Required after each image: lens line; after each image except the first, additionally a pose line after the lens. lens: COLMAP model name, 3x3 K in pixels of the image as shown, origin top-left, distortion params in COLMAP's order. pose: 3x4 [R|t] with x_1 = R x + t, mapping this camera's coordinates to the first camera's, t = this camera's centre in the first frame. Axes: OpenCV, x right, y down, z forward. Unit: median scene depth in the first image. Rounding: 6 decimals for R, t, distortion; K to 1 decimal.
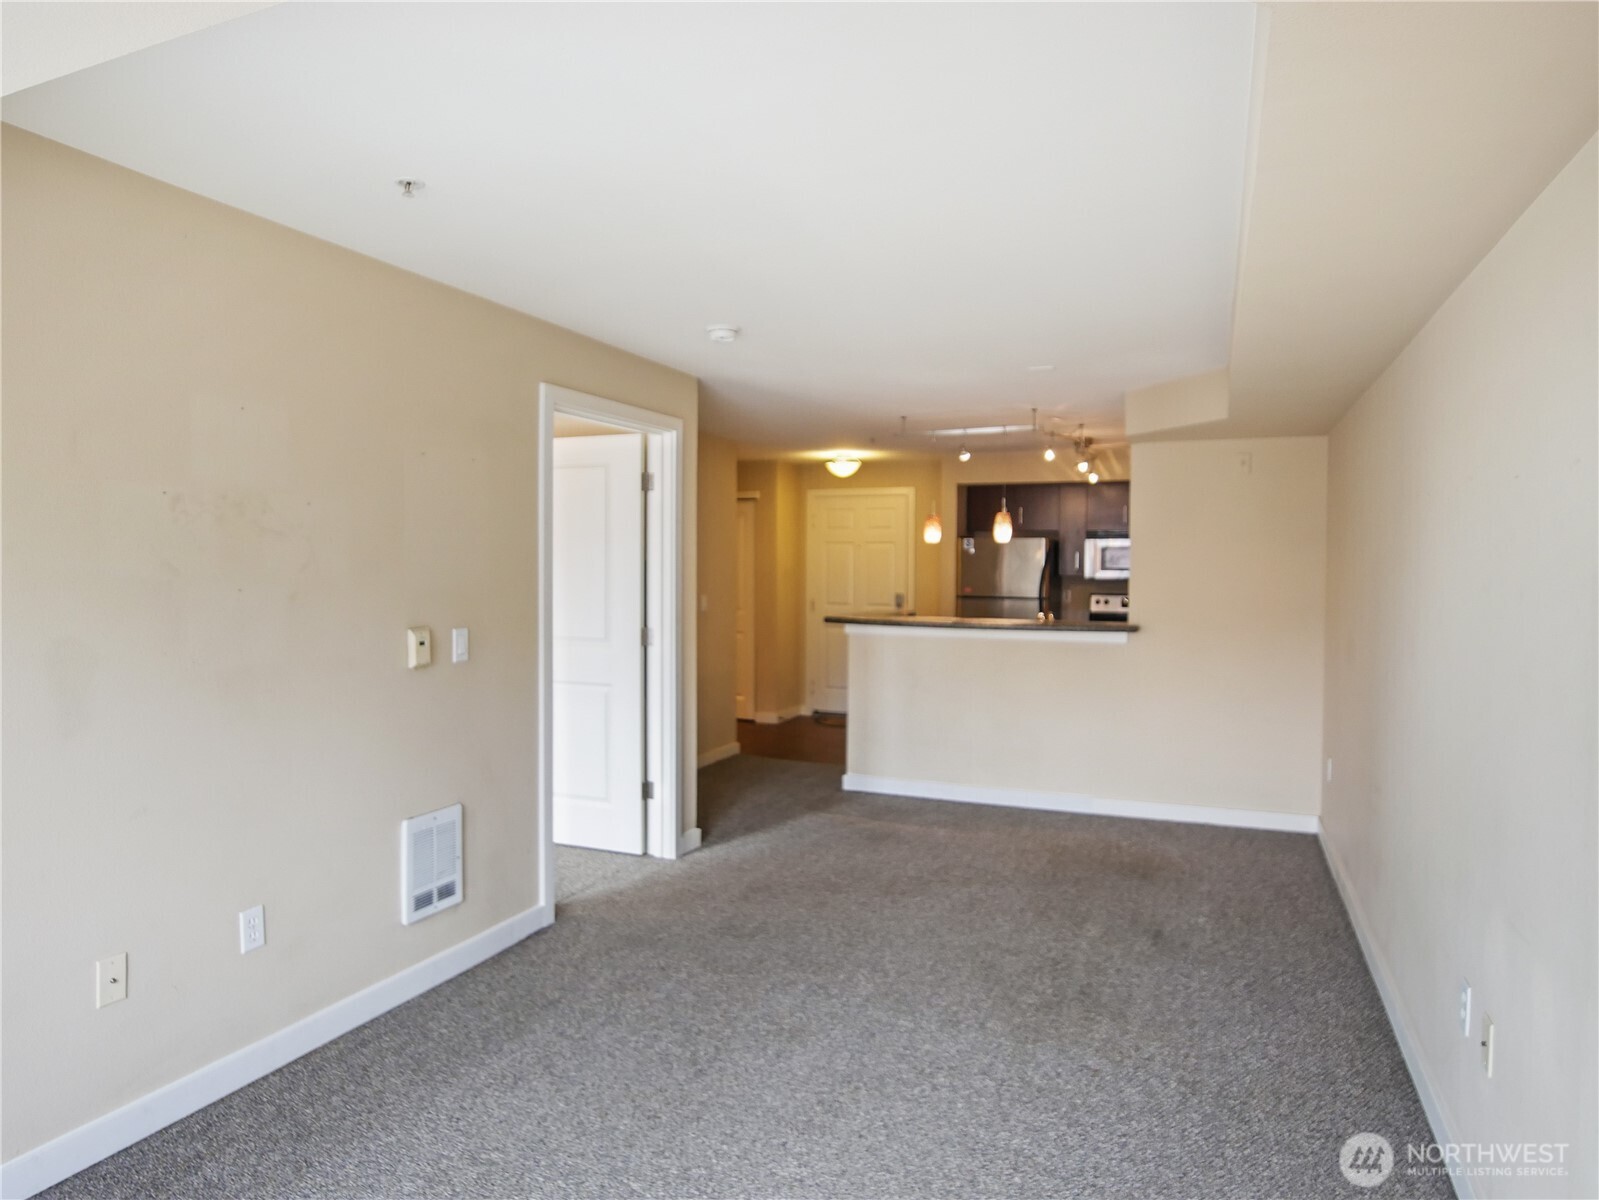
lens RADIAL K [[986.0, 0, 806.0], [0, 986.0, 592.3], [0, 0, 1]] dist [-0.038256, 0.002678]
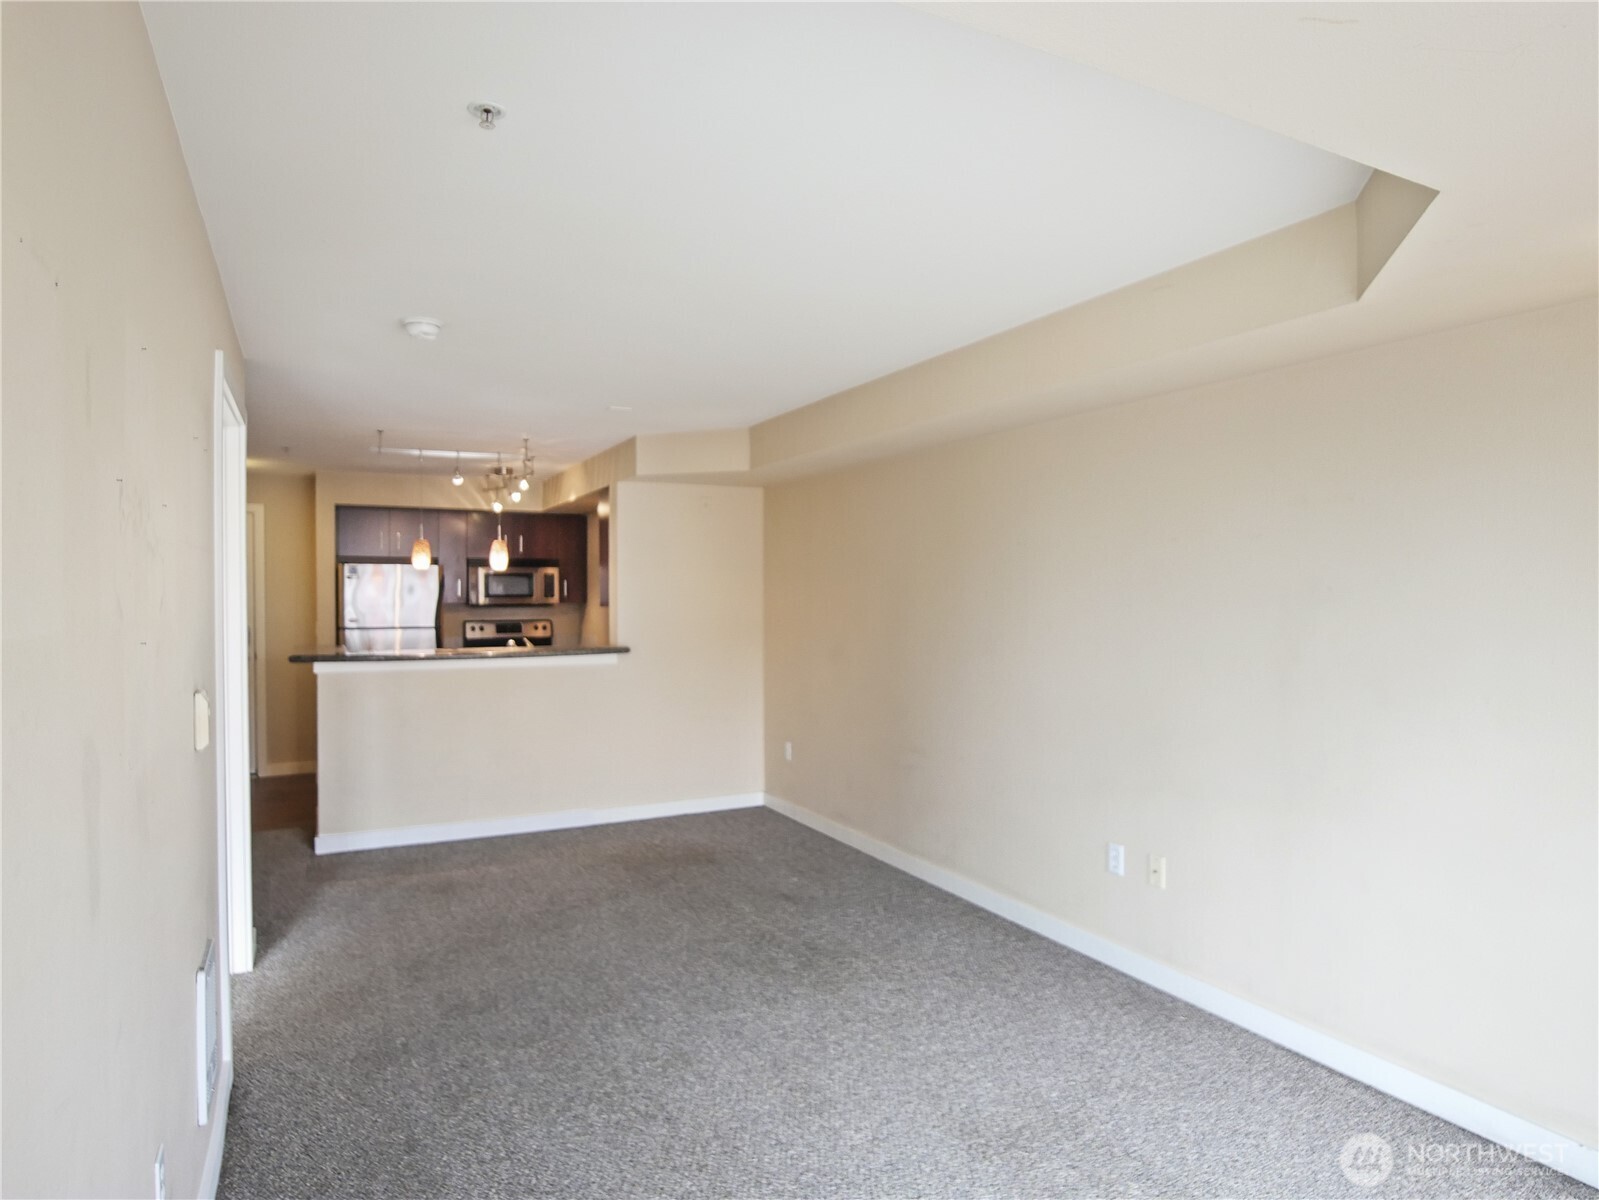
lens RADIAL K [[986.0, 0, 806.0], [0, 986.0, 592.3], [0, 0, 1]] dist [-0.038256, 0.002678]
pose [[0.629551, -0.005064, 0.776942, -0.549172], [0.026678, 0.999530, -0.015102, -0.006820], [-0.776501, 0.030235, 0.629390, 0.198409]]
